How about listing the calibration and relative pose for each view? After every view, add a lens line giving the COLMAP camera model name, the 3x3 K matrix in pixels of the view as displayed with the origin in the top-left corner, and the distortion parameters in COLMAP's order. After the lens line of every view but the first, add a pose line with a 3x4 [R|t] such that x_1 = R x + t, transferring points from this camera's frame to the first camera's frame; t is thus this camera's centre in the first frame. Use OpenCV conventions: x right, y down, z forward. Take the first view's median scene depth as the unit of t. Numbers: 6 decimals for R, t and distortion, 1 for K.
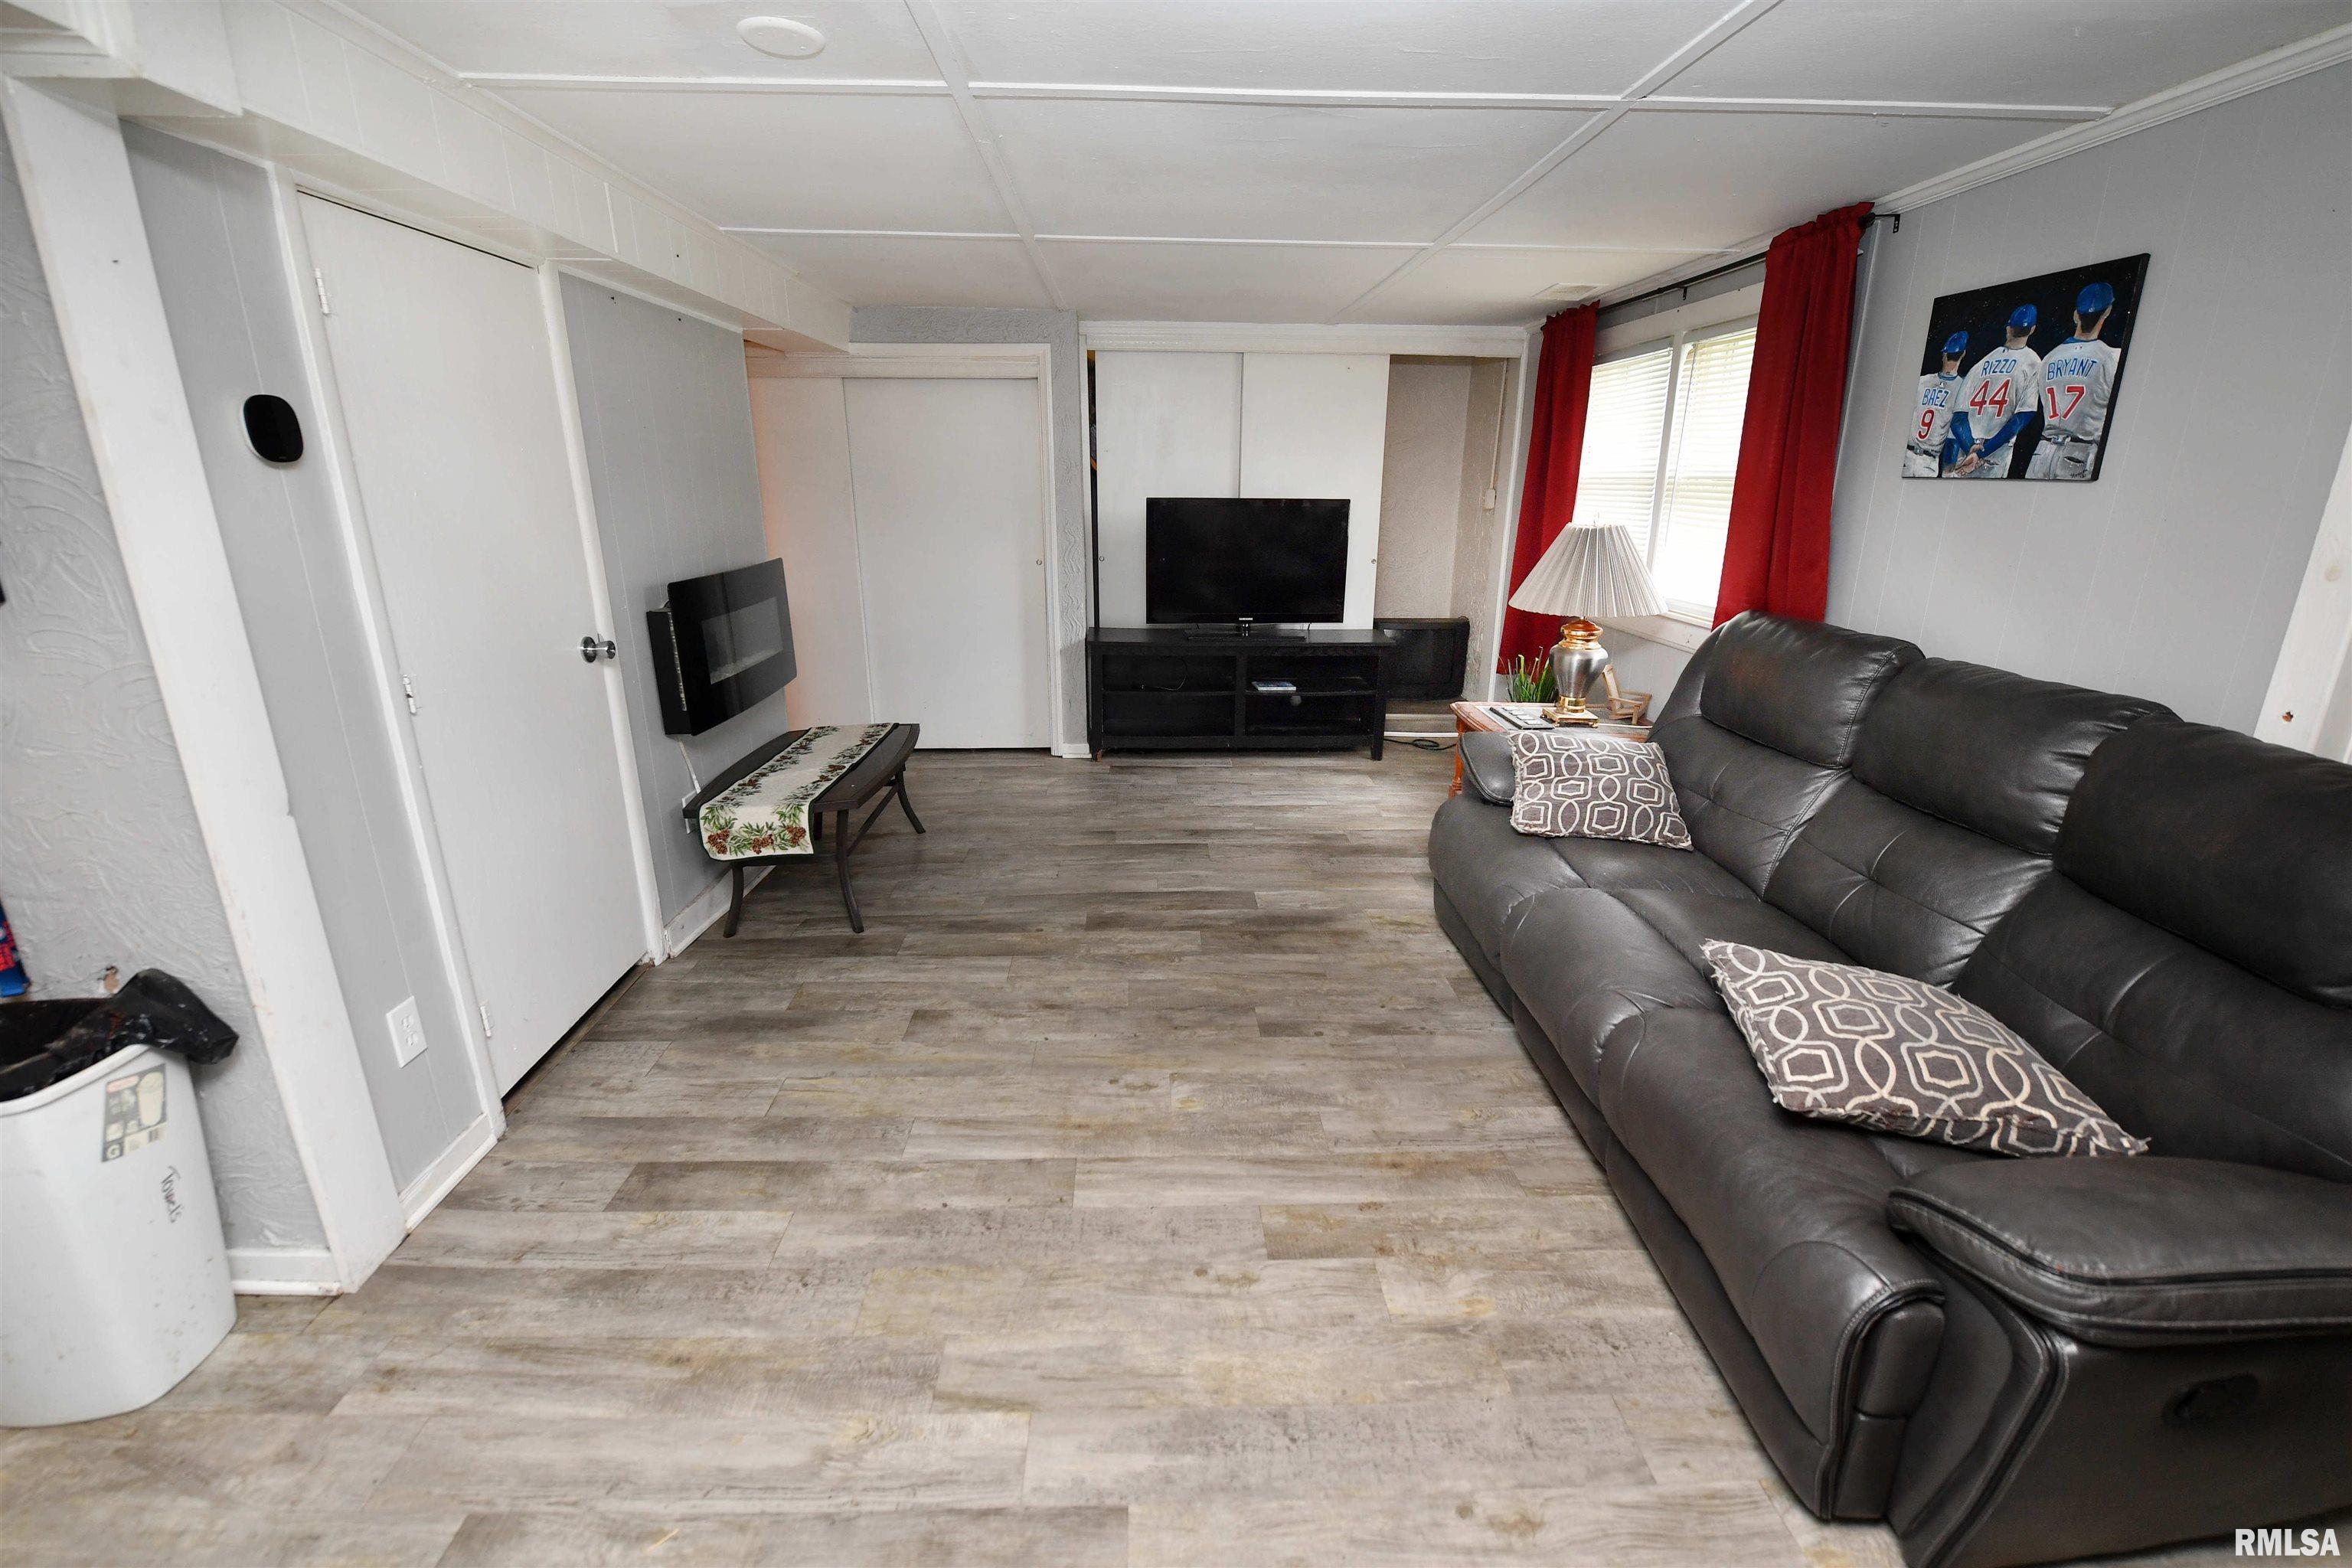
lens RADIAL K [[985.8, 0, 1176.0], [0, 985.8, 784.0], [0, 0, 1]] dist [-0.015996, -0.000678]
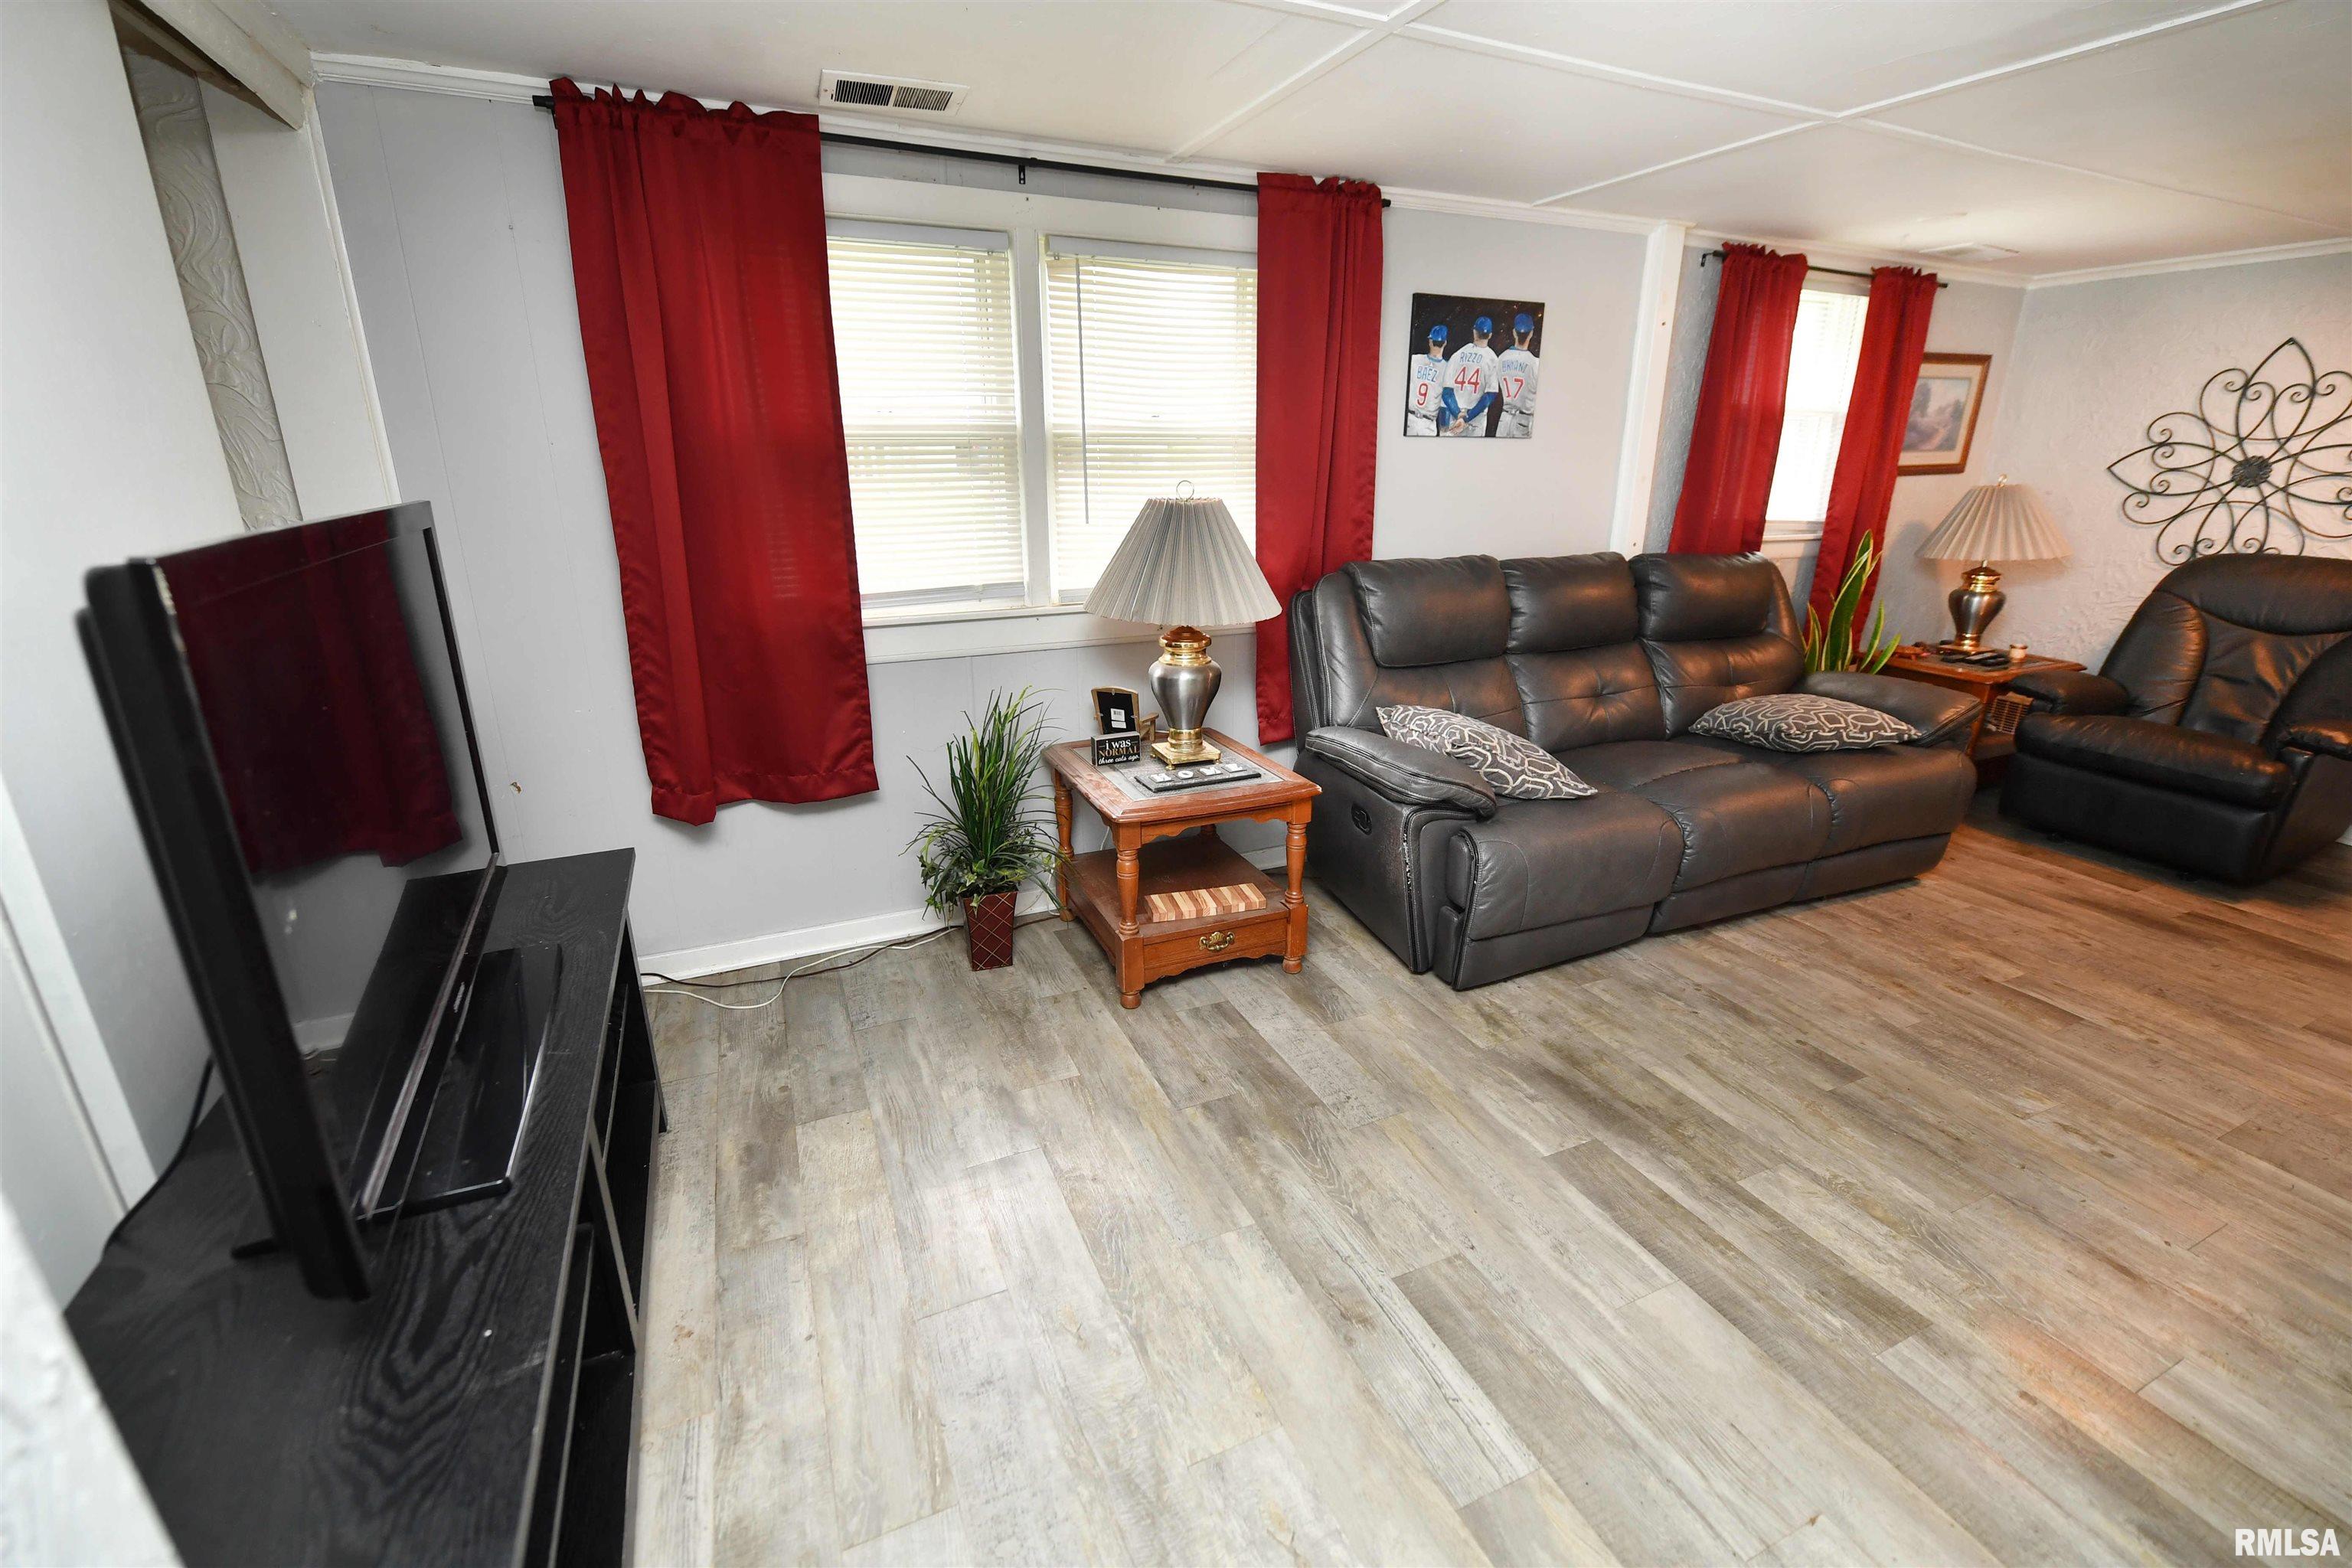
lens RADIAL K [[985.8, 0, 1176.0], [0, 985.8, 784.0], [0, 0, 1]] dist [-0.015996, -0.000678]
pose [[-0.373405, -0.297828, 0.878560, -0.428443], [0.278702, 0.867294, 0.412463, -0.577627], [-0.884813, 0.398872, -0.240847, 1.901545]]
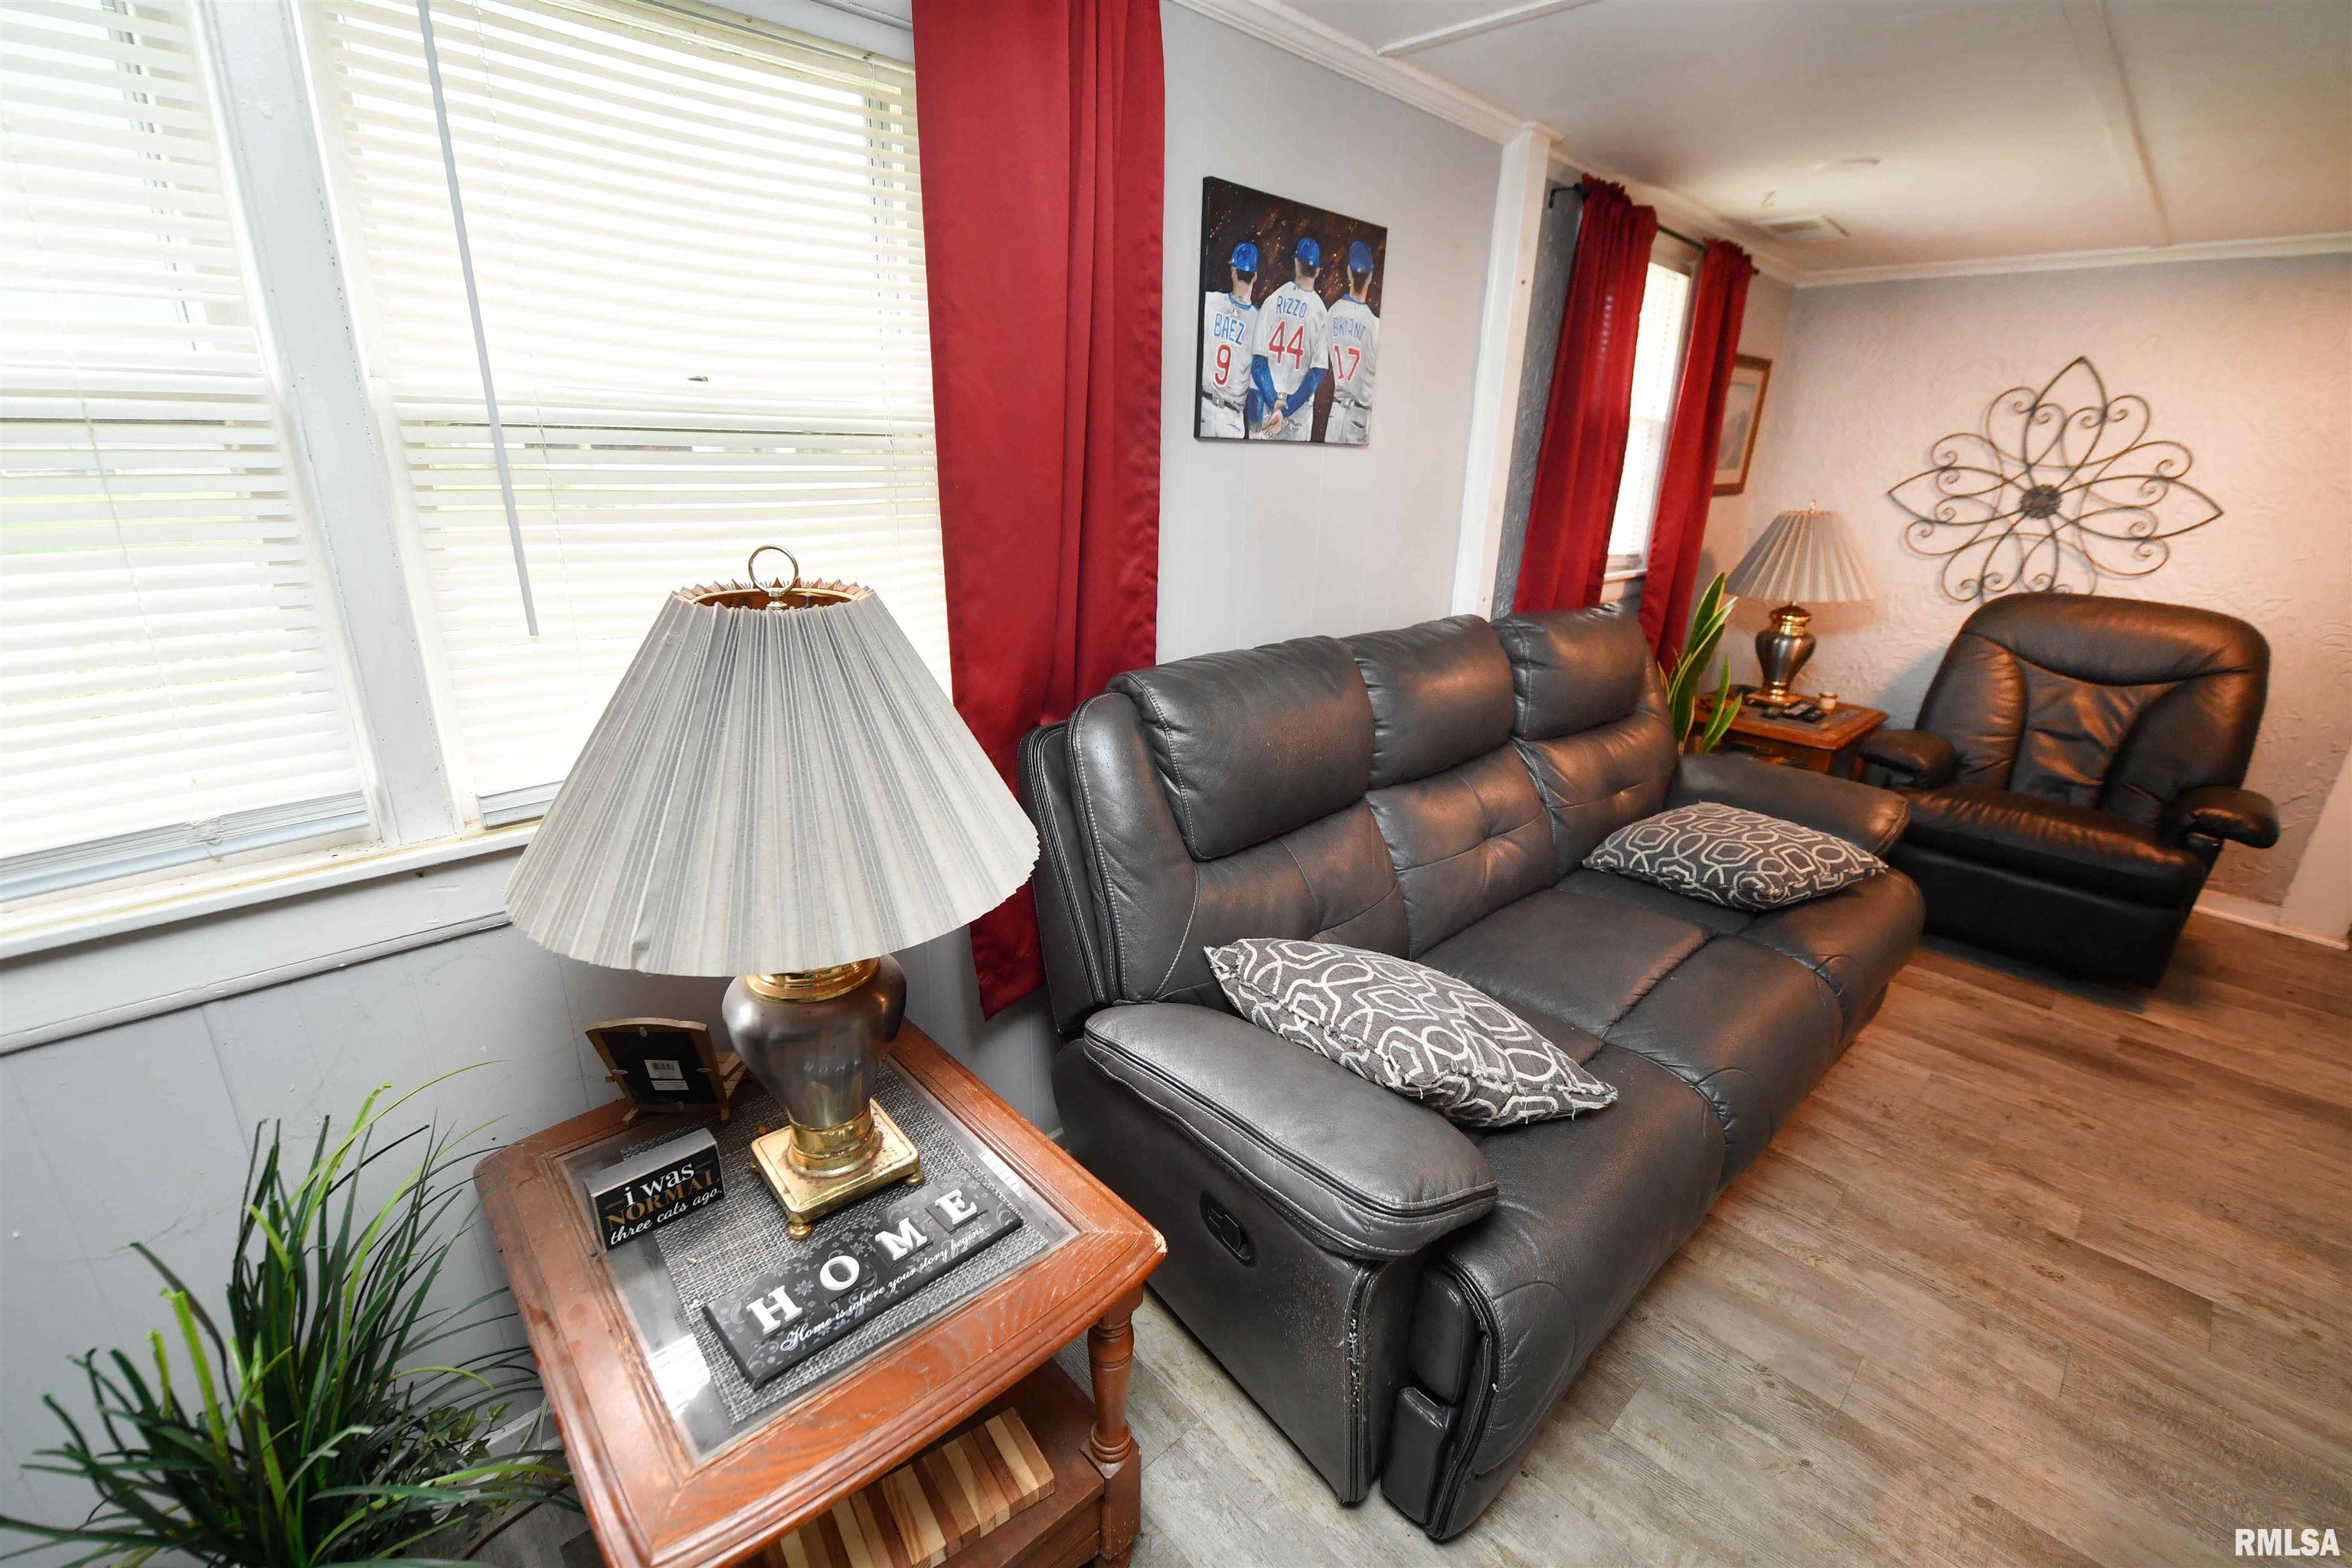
lens RADIAL K [[985.8, 0, 1176.0], [0, 985.8, 784.0], [0, 0, 1]] dist [-0.015996, -0.000678]
pose [[-0.661106, -0.264730, 0.702038, 0.197837], [0.195434, 0.842626, 0.501783, -0.506321], [-0.724393, 0.468934, -0.505328, 1.627490]]
